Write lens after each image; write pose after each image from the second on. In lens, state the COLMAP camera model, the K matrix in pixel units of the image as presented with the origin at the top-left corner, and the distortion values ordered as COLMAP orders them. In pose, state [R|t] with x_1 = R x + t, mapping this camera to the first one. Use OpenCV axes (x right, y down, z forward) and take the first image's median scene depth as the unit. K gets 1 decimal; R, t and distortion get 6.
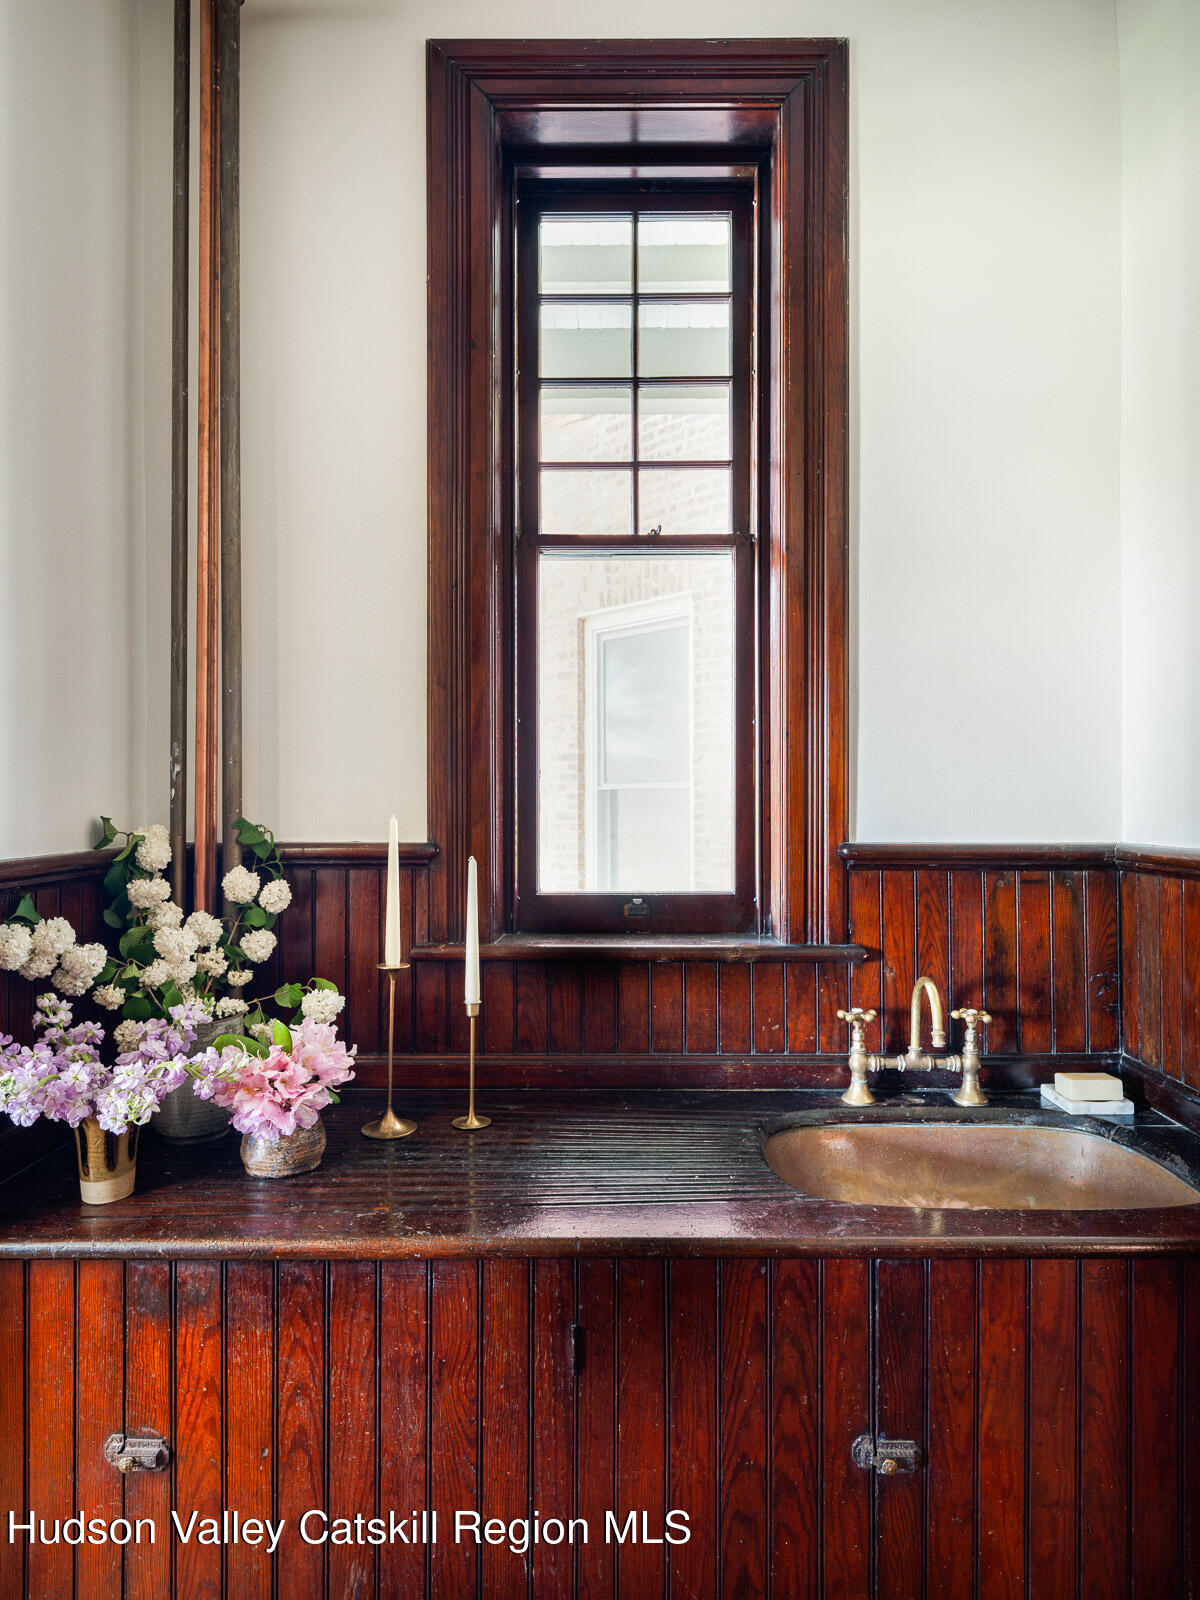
lens RADIAL K [[948.3, 0, 600.0], [0, 948.3, 799.4], [0, 0, 1]] dist [0.006064, -0.004008]
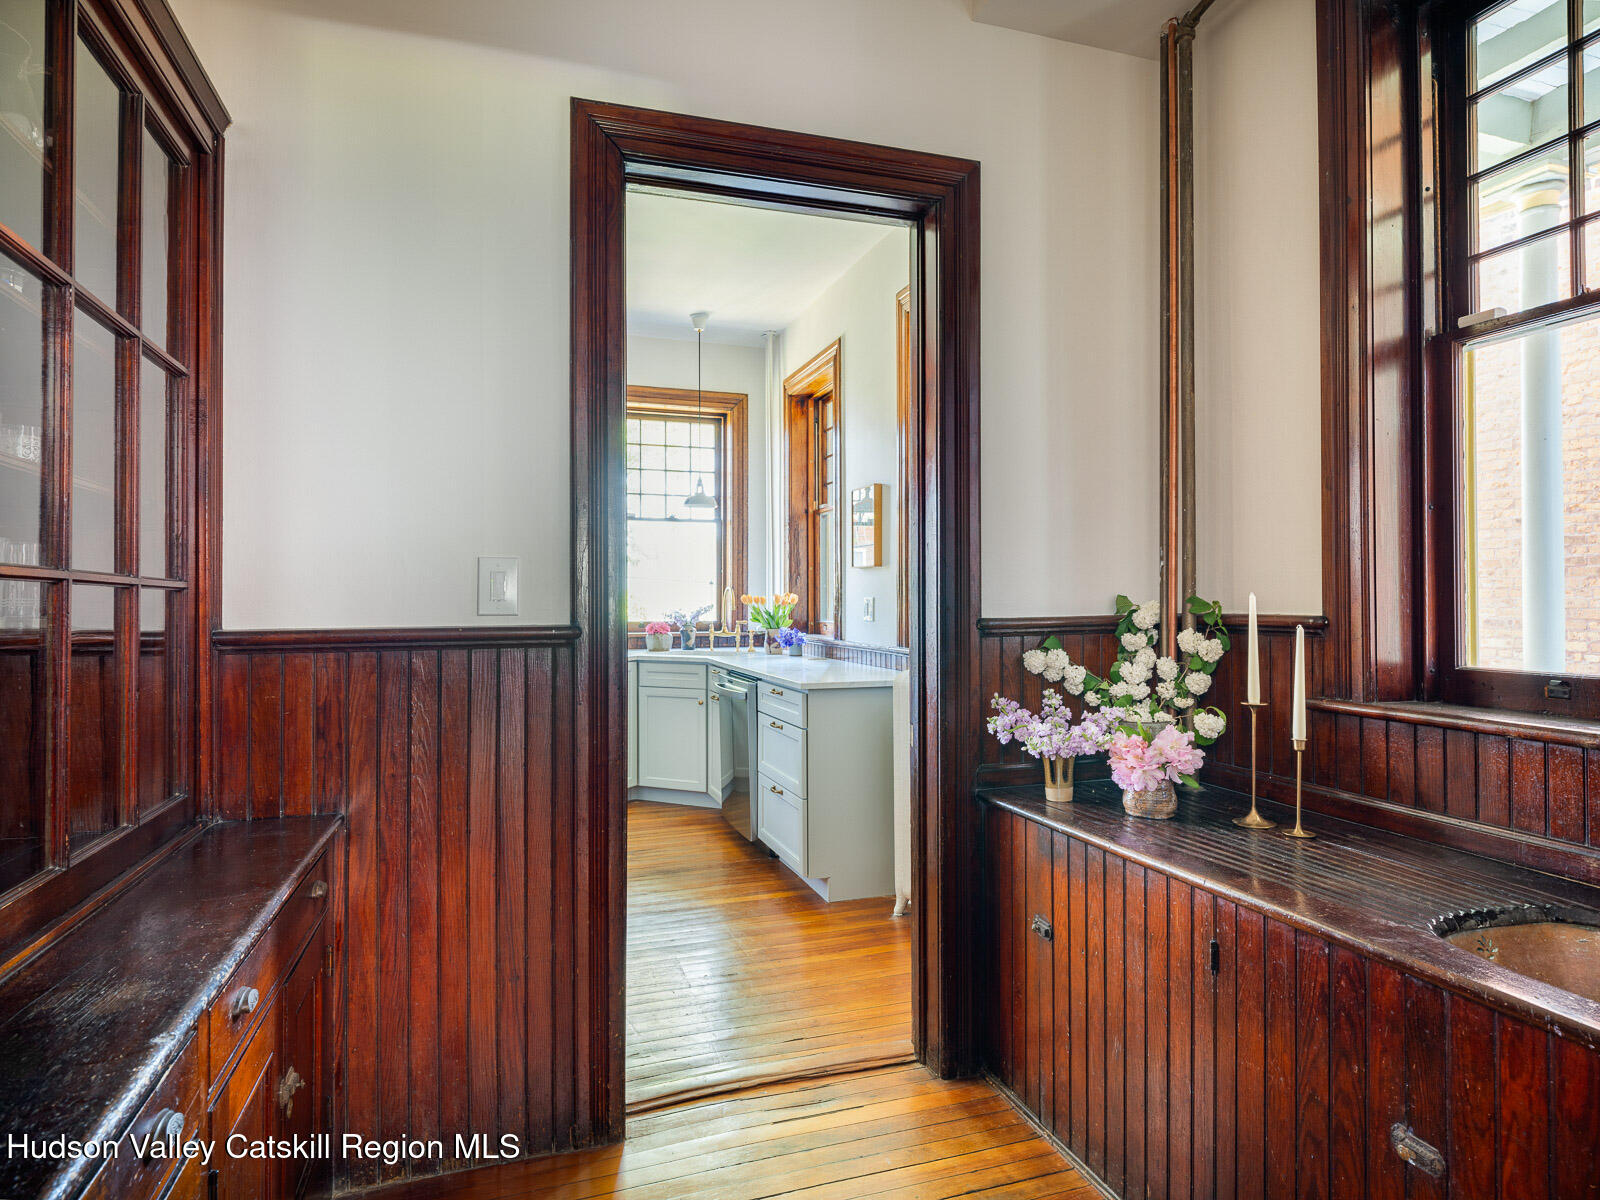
lens RADIAL K [[948.3, 0, 803.5], [0, 948.3, 595.8], [0, 0, 1]] dist [0.006064, -0.004008]
pose [[0.316452, -0.002949, -0.948604, 1.001877], [0.005921, 0.999982, -0.001133, 0.021850], [0.948590, -0.005258, 0.316464, -0.043007]]
